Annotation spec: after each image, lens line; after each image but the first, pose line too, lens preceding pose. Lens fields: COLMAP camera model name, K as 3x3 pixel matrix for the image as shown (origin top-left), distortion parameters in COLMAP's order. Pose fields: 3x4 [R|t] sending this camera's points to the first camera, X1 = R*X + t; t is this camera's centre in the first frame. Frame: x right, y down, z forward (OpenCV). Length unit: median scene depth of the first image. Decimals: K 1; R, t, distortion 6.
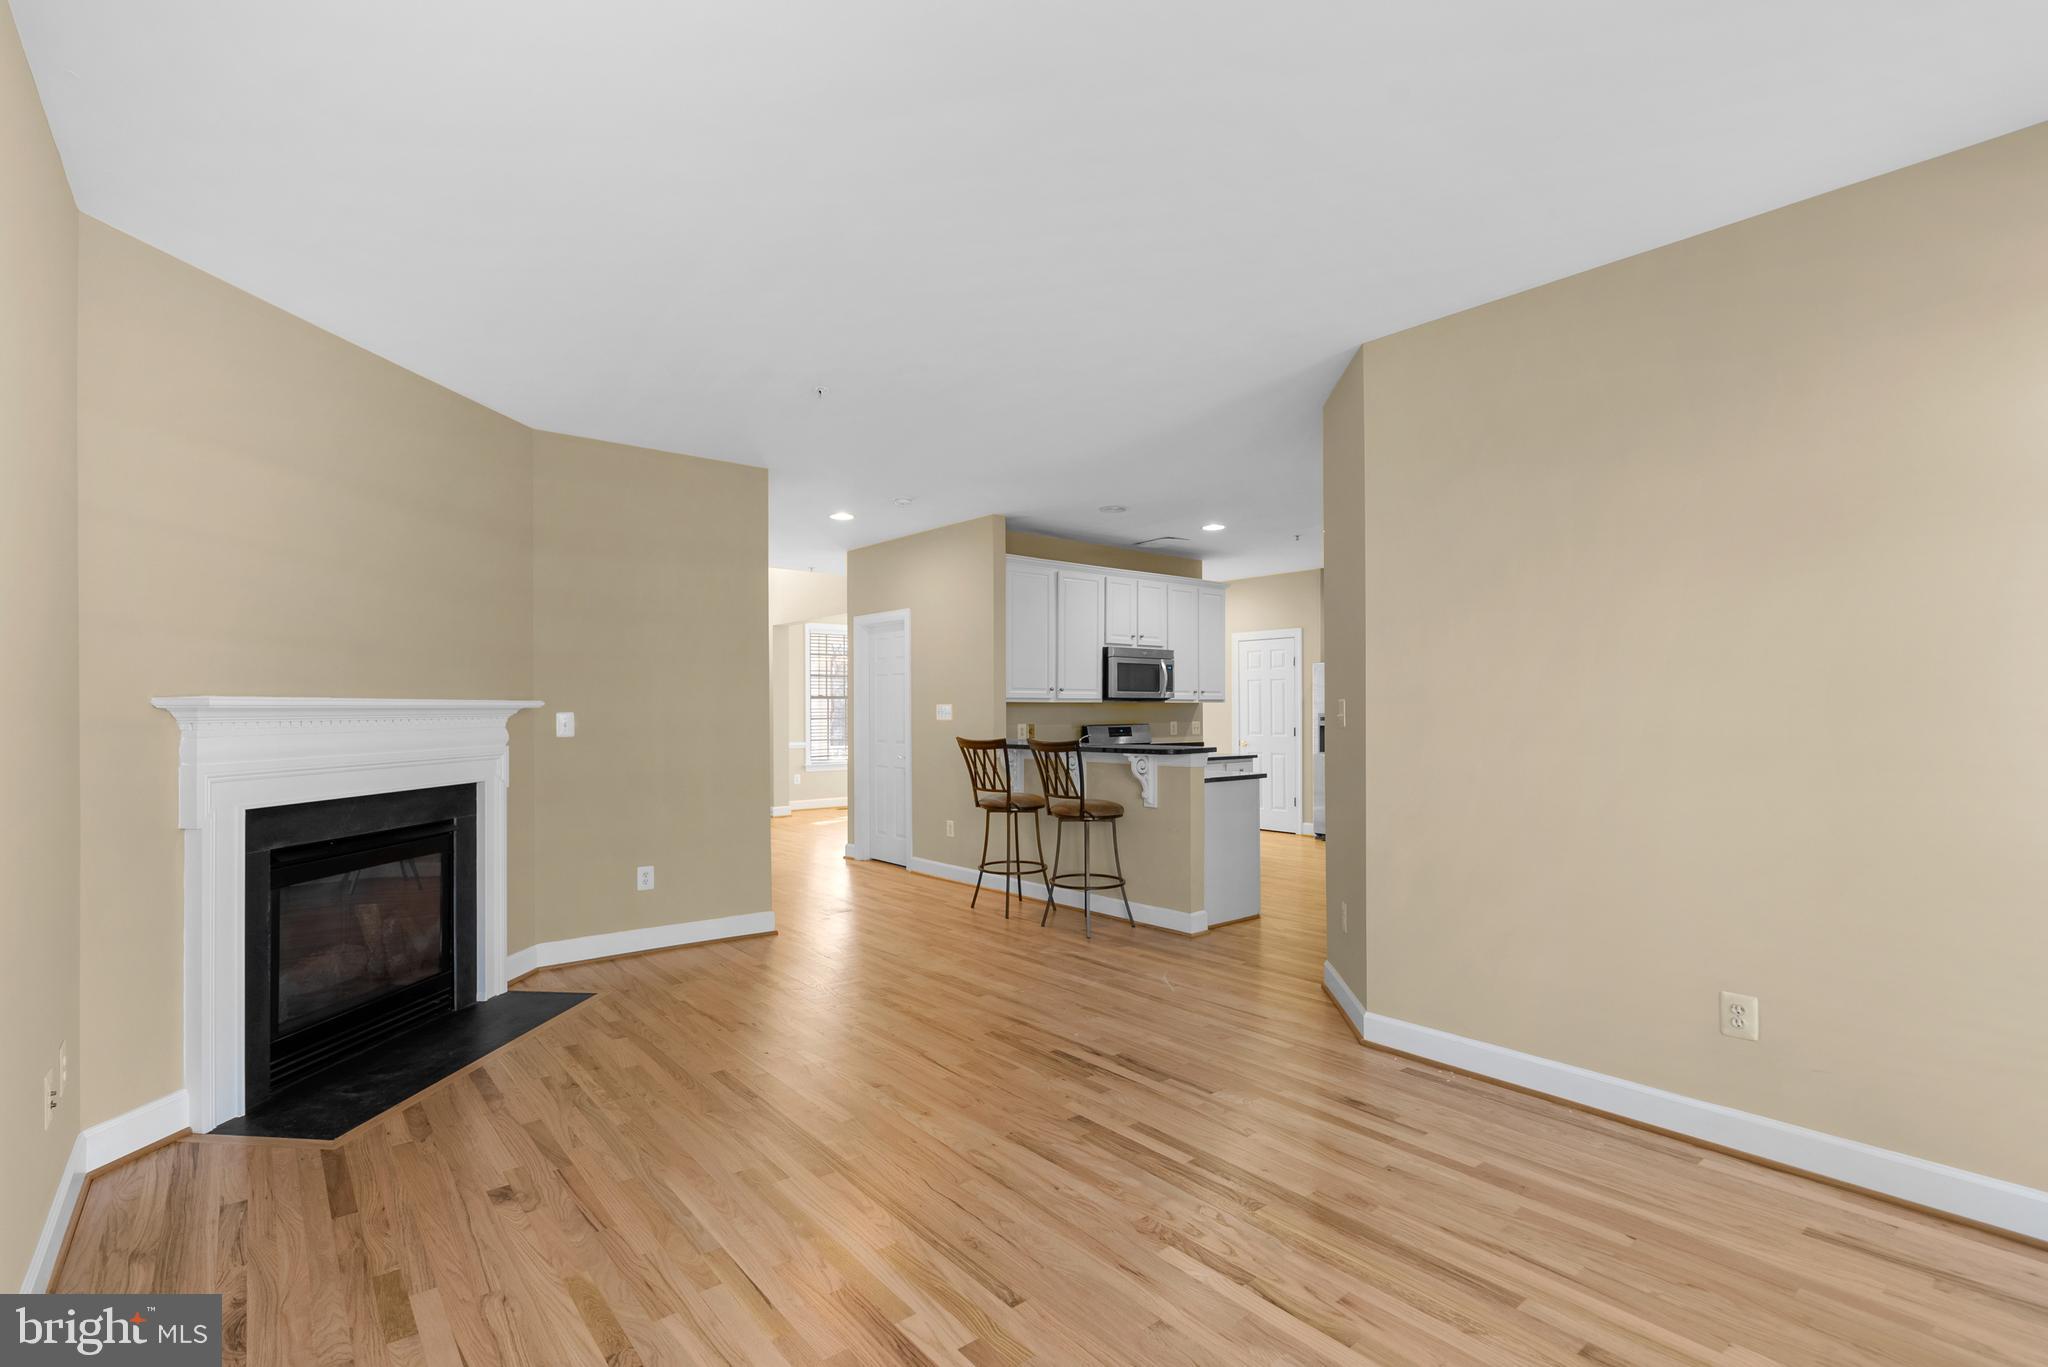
lens RADIAL K [[948.2, 0, 1030.6], [0, 948.2, 709.8], [0, 0, 1]] dist [-0.001518, -0.000184]
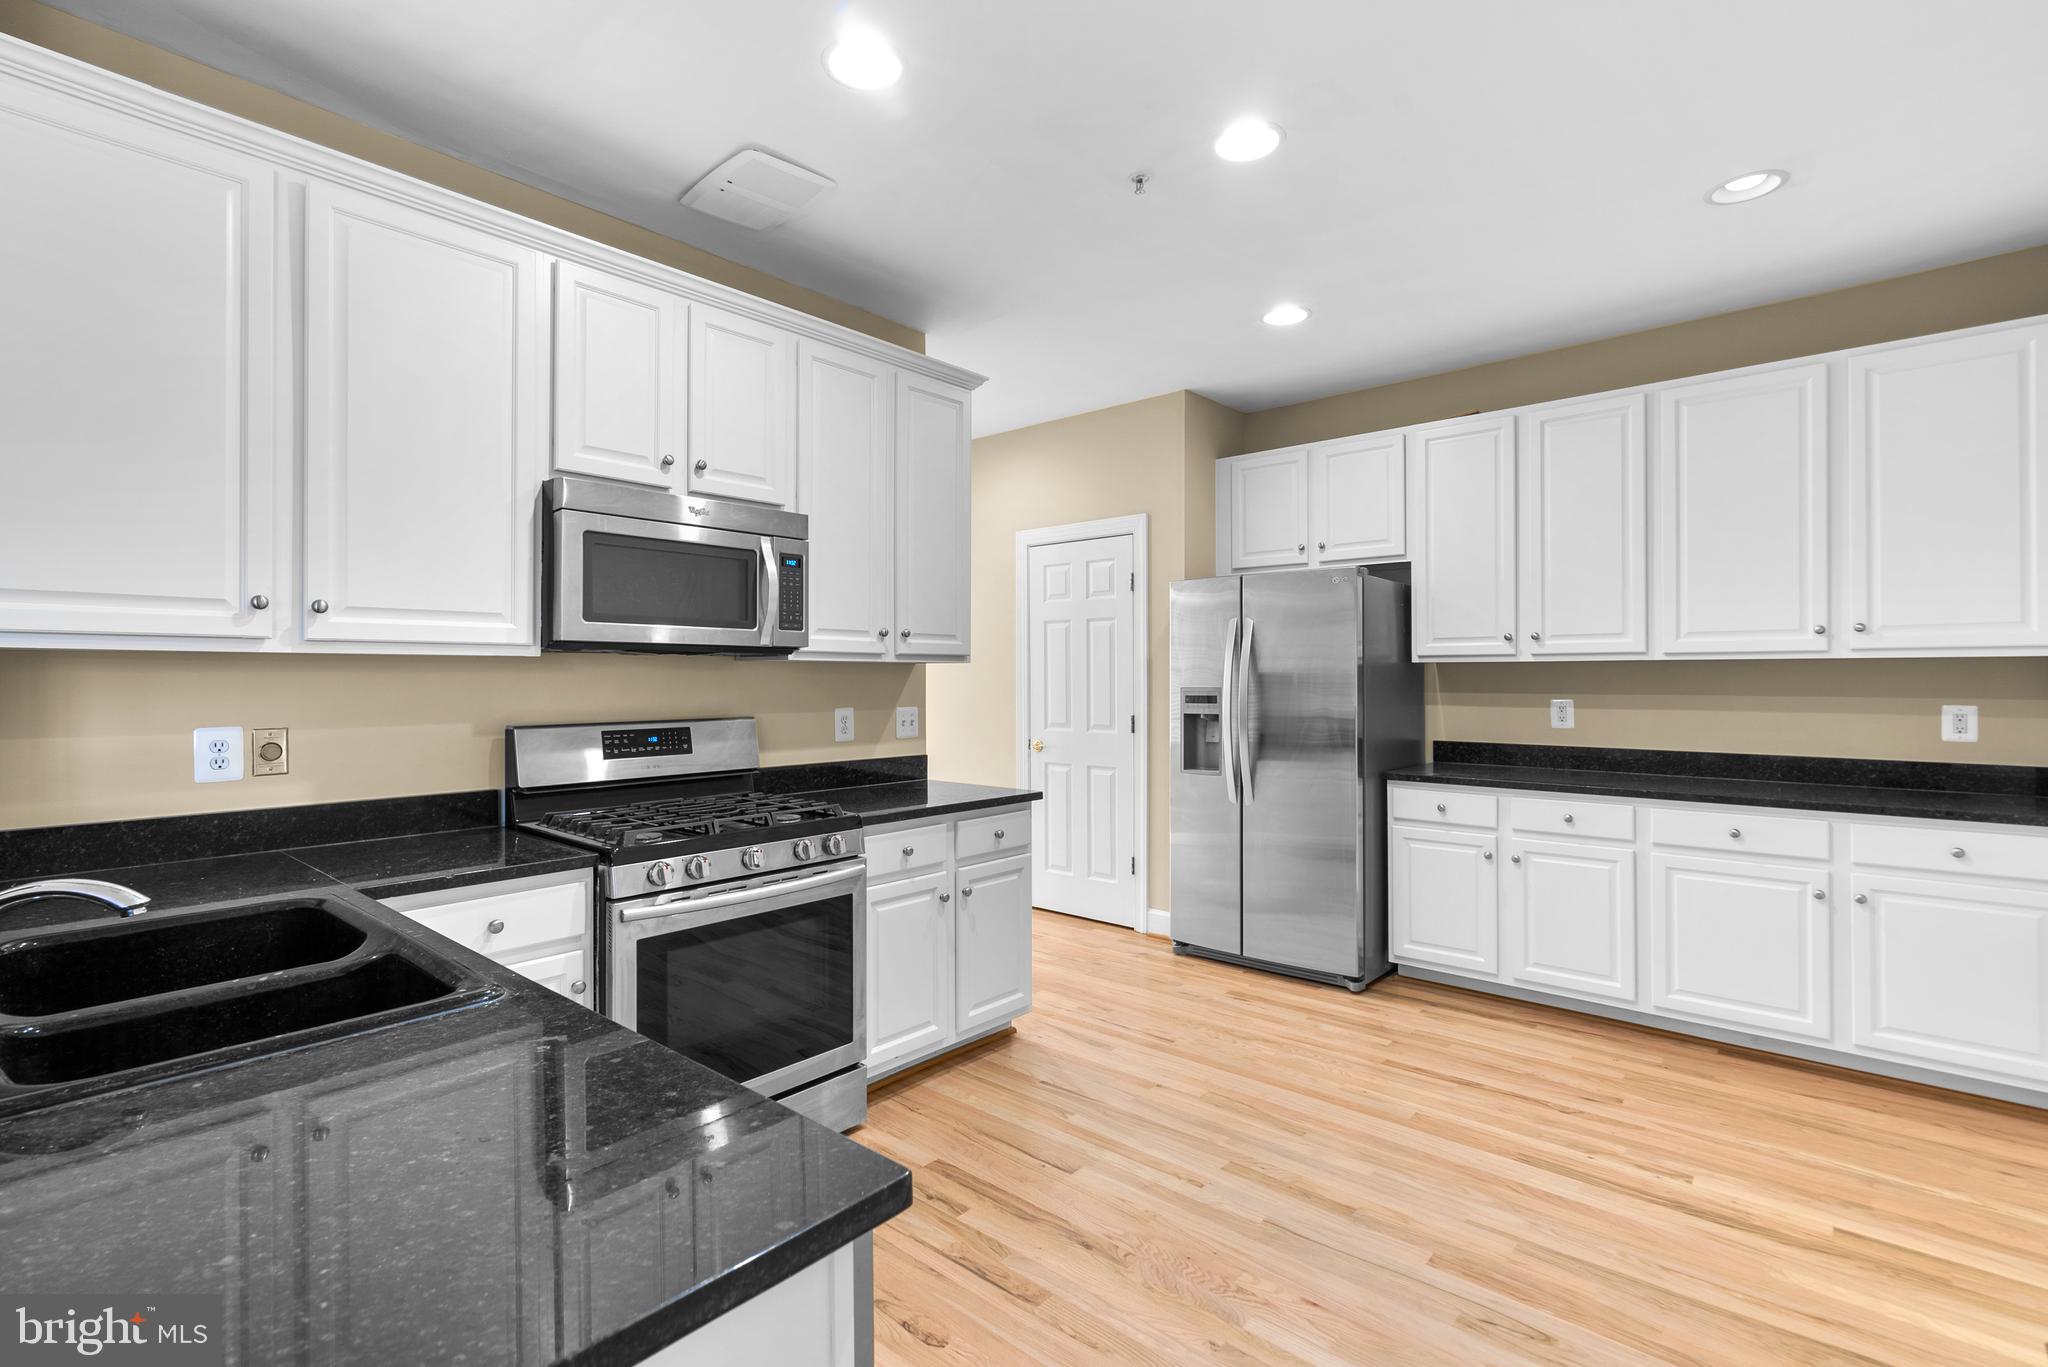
lens RADIAL K [[941.3, 0, 1017.4], [0, 941.3, 676.8], [0, 0, 1]] dist [0.000437, 0.000341]
pose [[0.989062, 0.001835, 0.147490, 0.316872], [-0.001539, 0.999997, -0.002116, -0.000720], [-0.147494, 0.001866, 0.989061, 1.129737]]
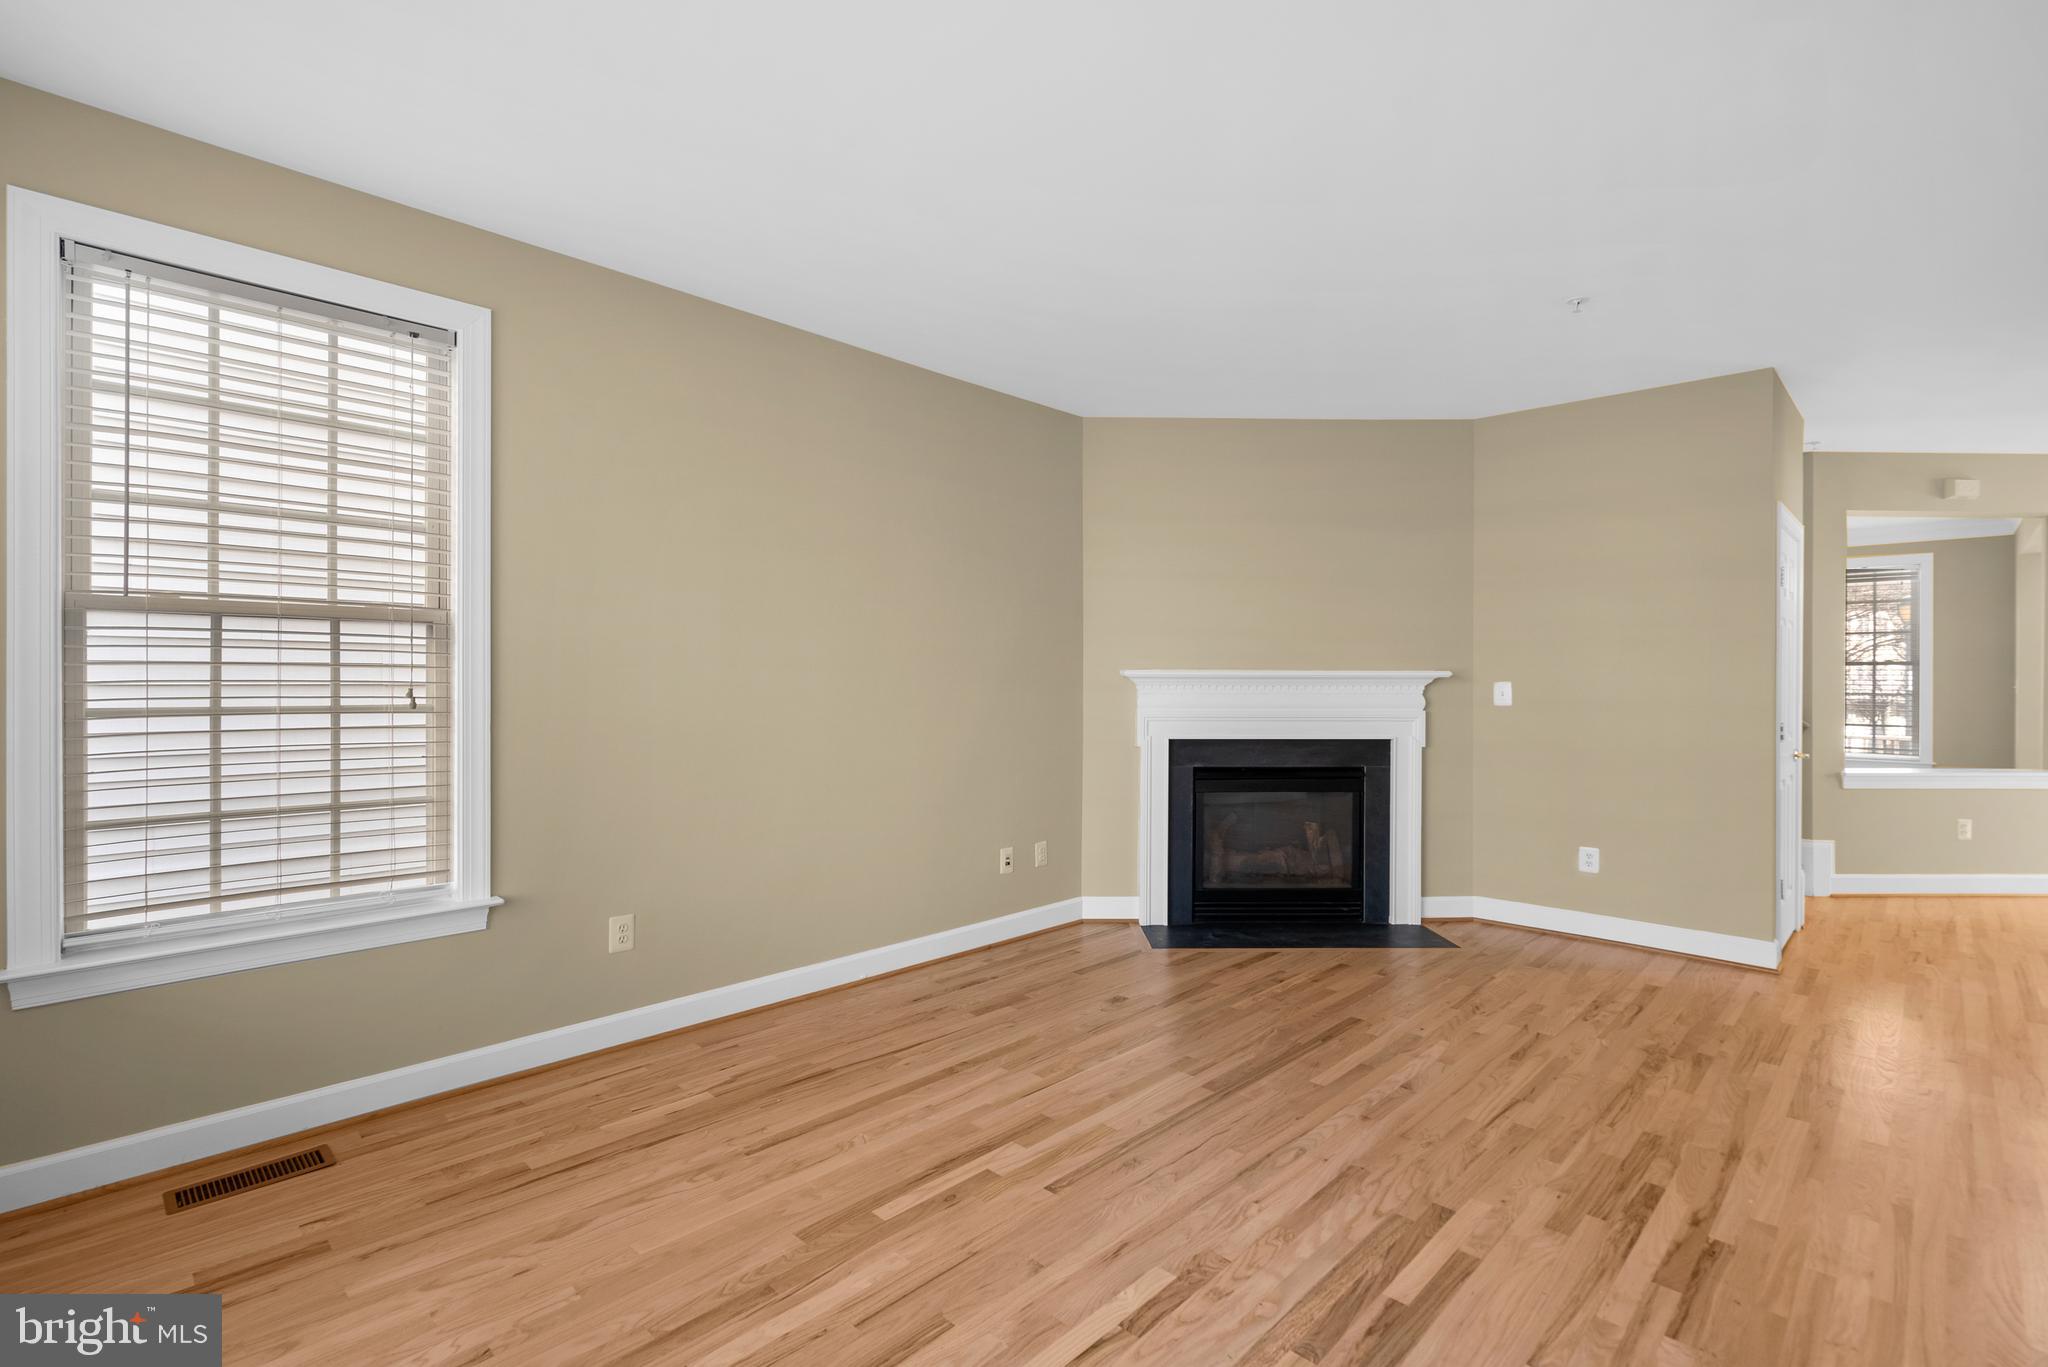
lens RADIAL K [[941.3, 0, 1017.4], [0, 941.3, 676.8], [0, 0, 1]] dist [0.000437, 0.000341]
pose [[0.108286, -0.001714, -0.994118, 0.507749], [-0.002620, 0.999995, -0.002009, 0.000761], [0.994116, 0.002822, 0.108281, 0.376385]]
